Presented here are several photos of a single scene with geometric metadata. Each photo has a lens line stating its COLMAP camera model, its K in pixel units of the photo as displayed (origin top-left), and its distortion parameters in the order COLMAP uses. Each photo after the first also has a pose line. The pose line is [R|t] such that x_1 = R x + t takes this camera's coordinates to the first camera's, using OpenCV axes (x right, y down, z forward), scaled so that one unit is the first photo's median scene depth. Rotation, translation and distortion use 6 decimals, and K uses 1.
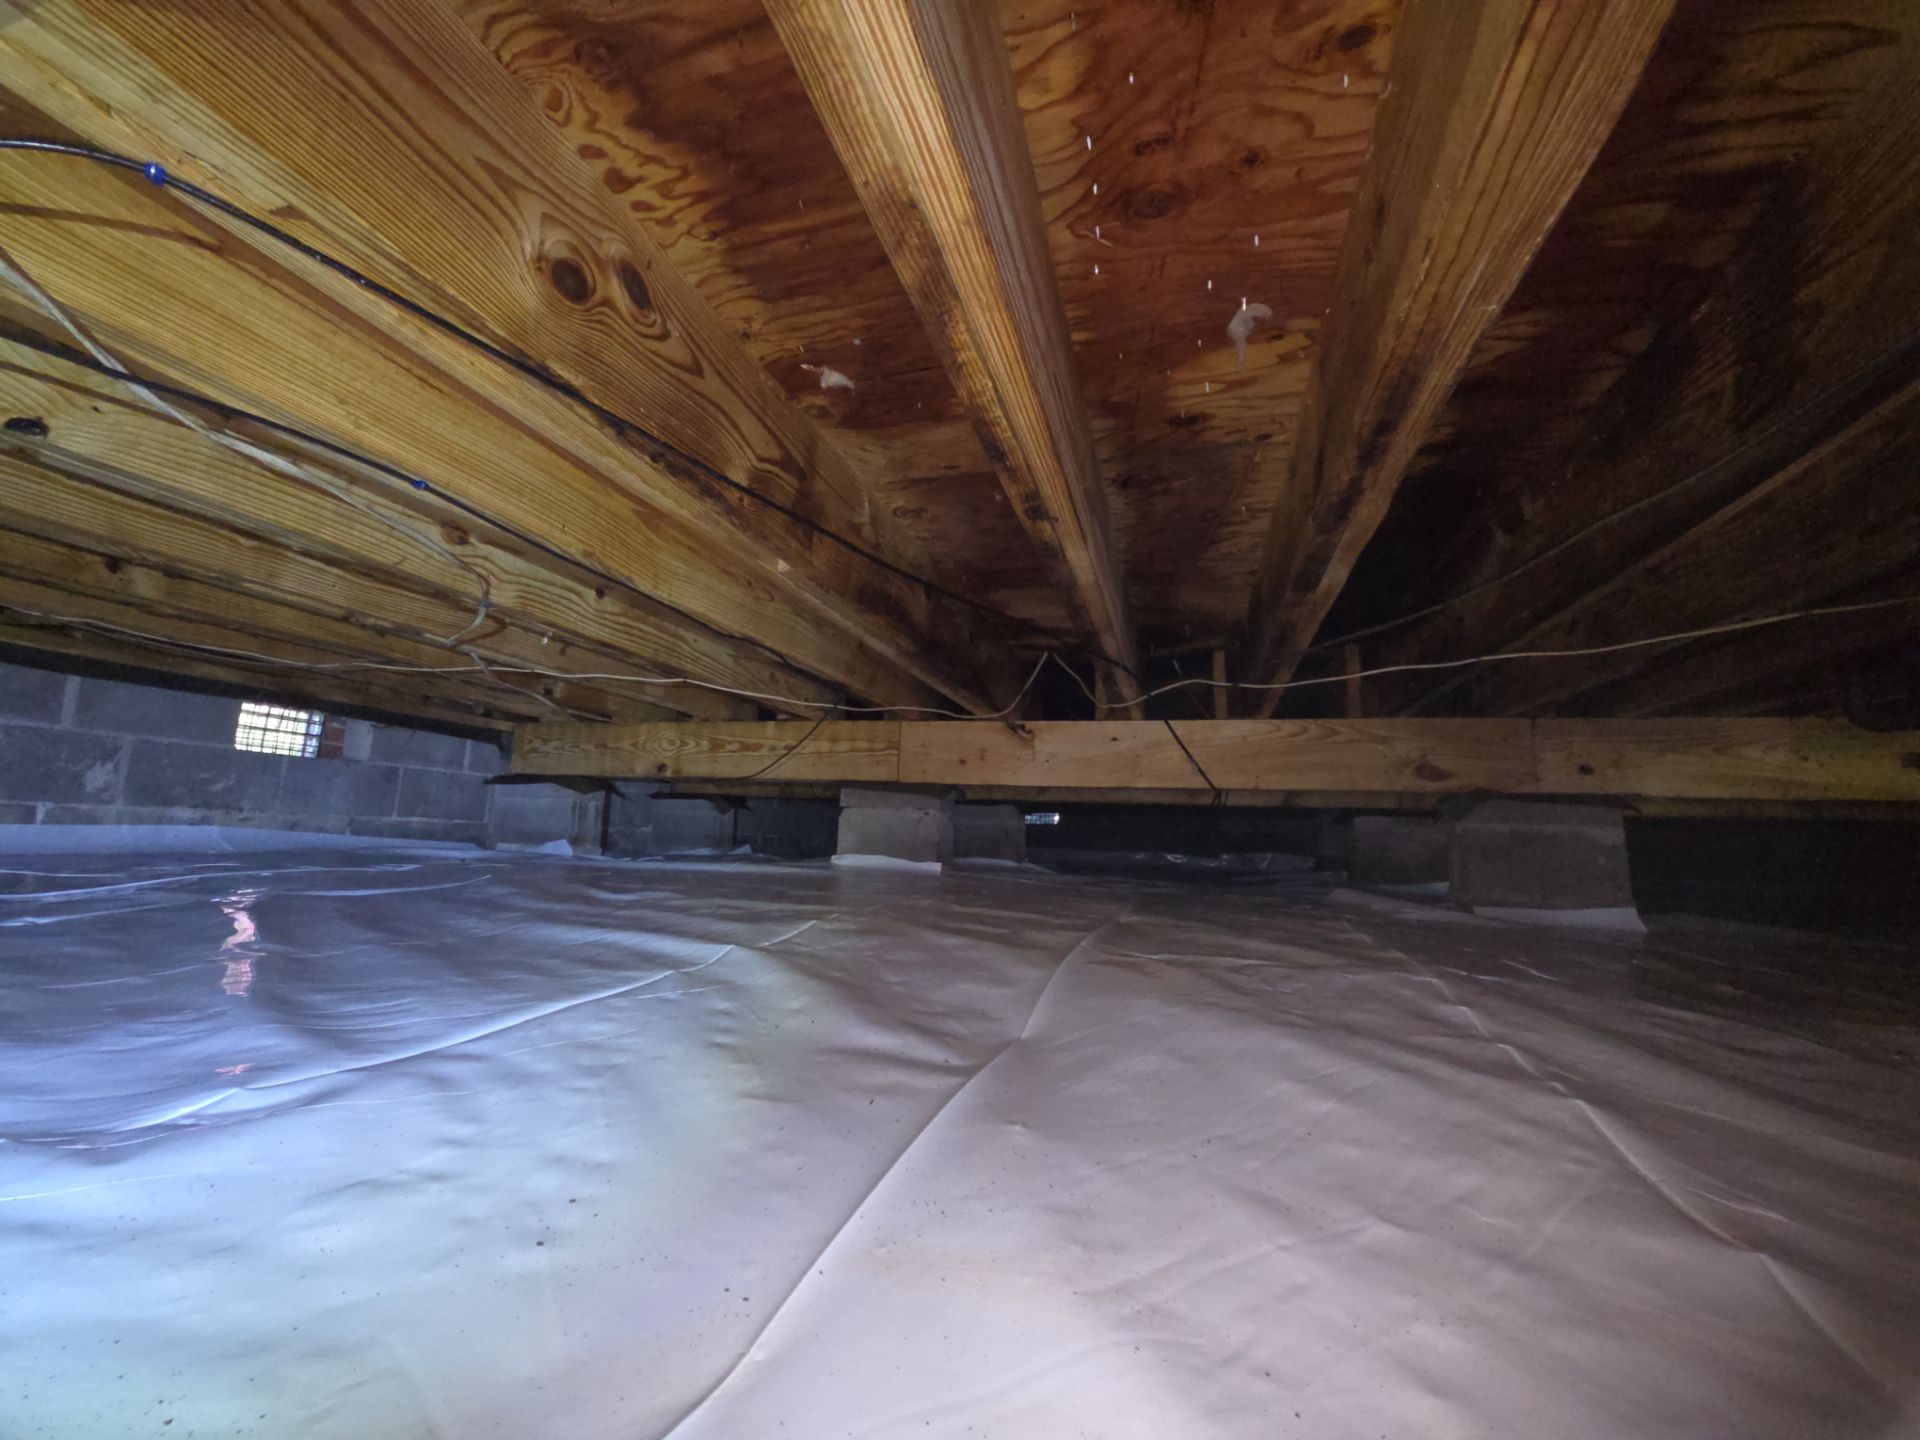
lens RADIAL K [[769.1, 0, 954.5], [0, 769.1, 718.8], [0, 0, 1]] dist [0.003867, -0.002900]
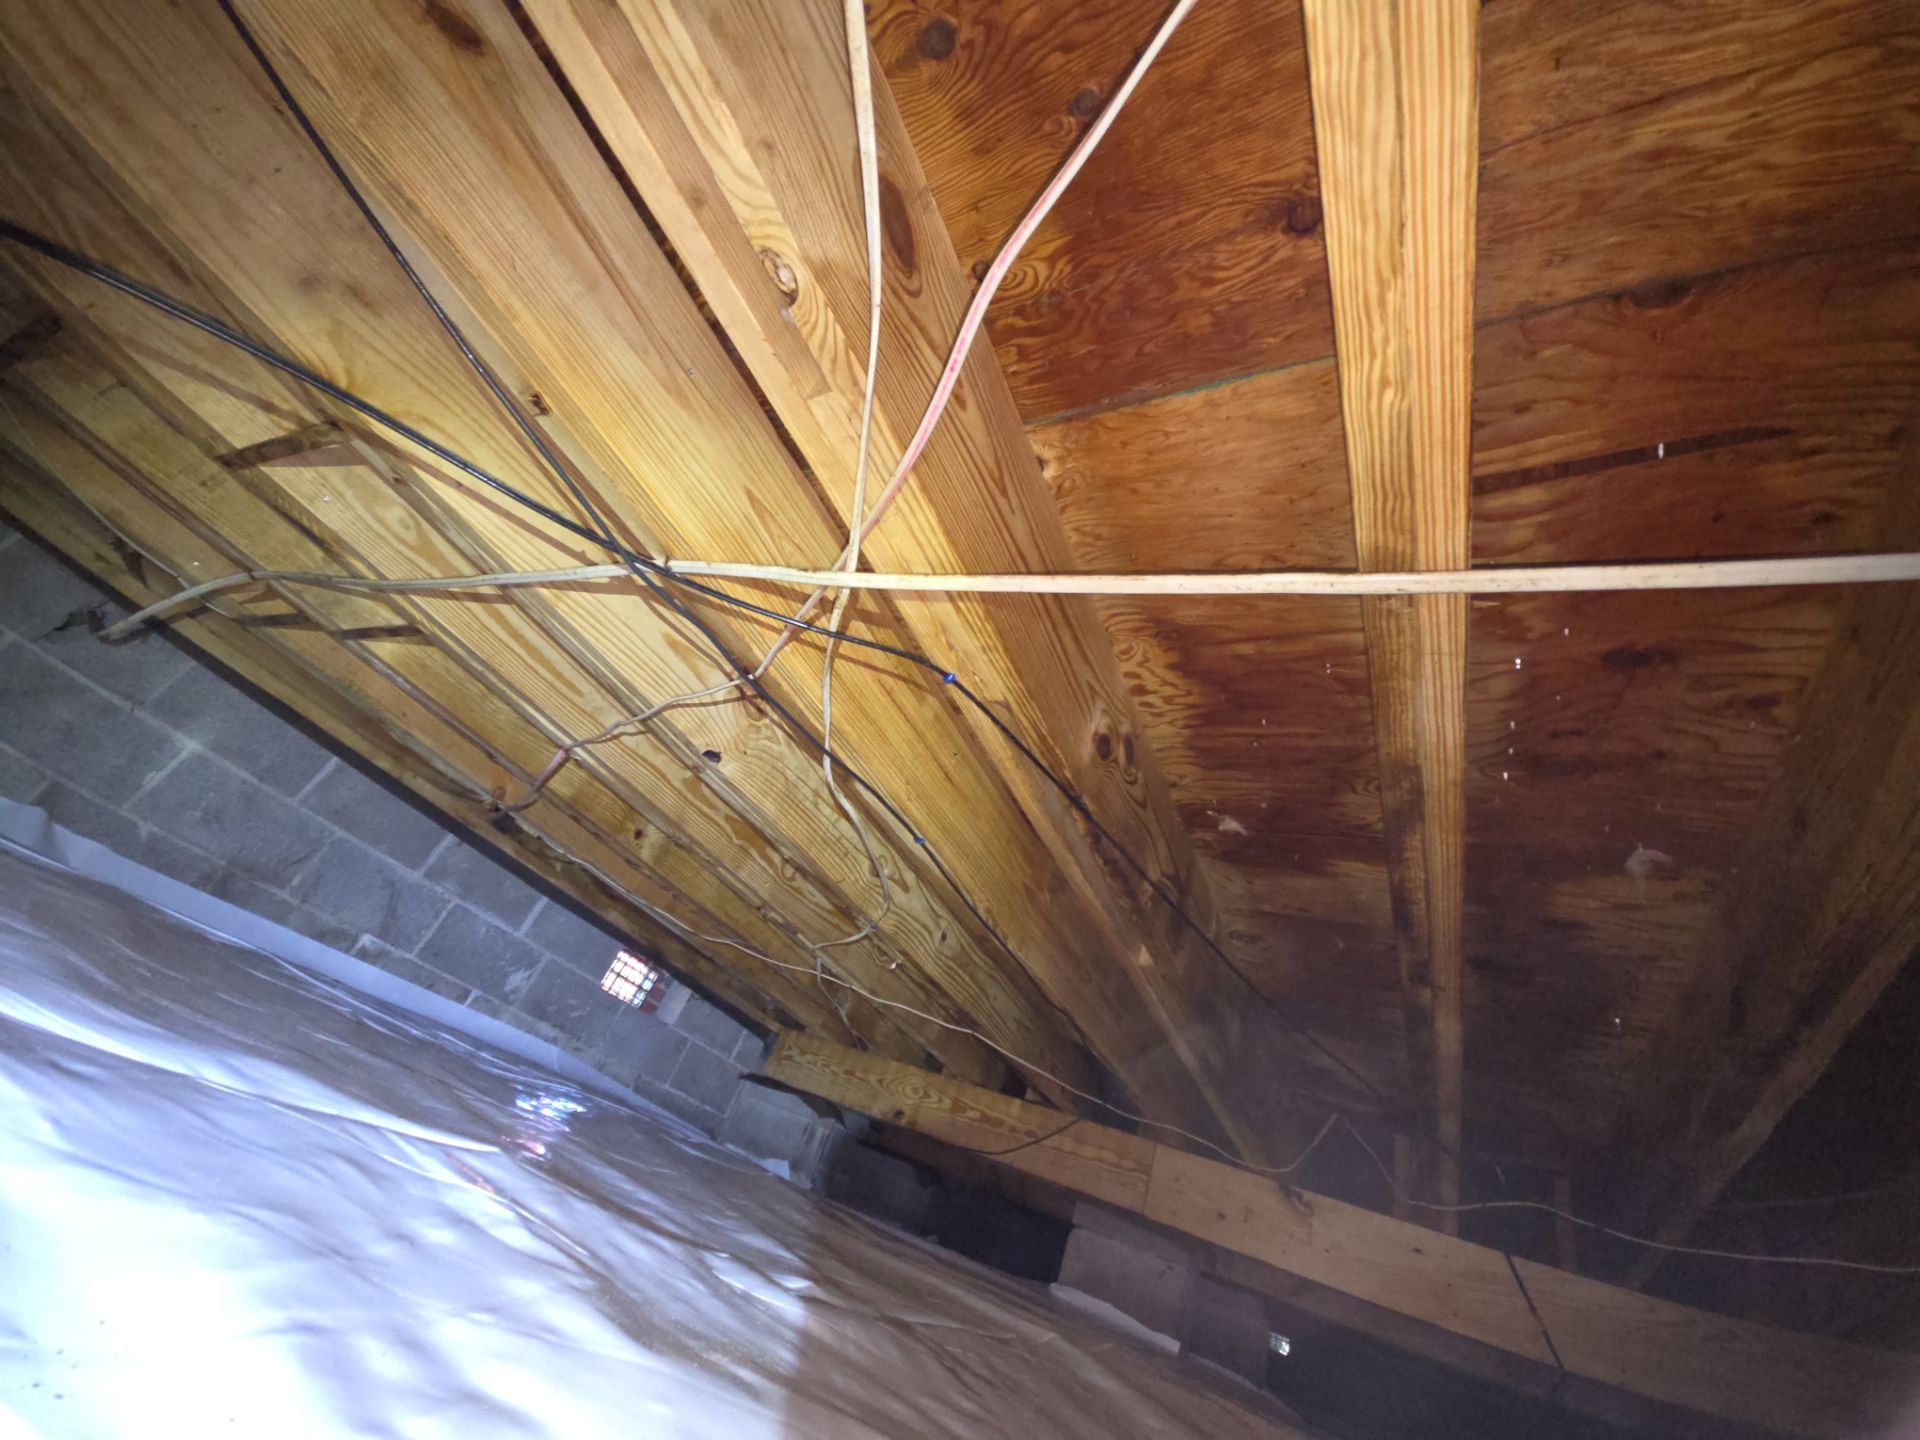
lens RADIAL K [[769.1, 0, 959.2], [0, 769.1, 718.1], [0, 0, 1]] dist [0.003867, -0.002900]
pose [[0.936633, 0.157460, -0.312929, -0.109952], [-0.286017, 0.859515, -0.423589, 0.033362], [0.202269, 0.486251, 0.850087, -0.124453]]
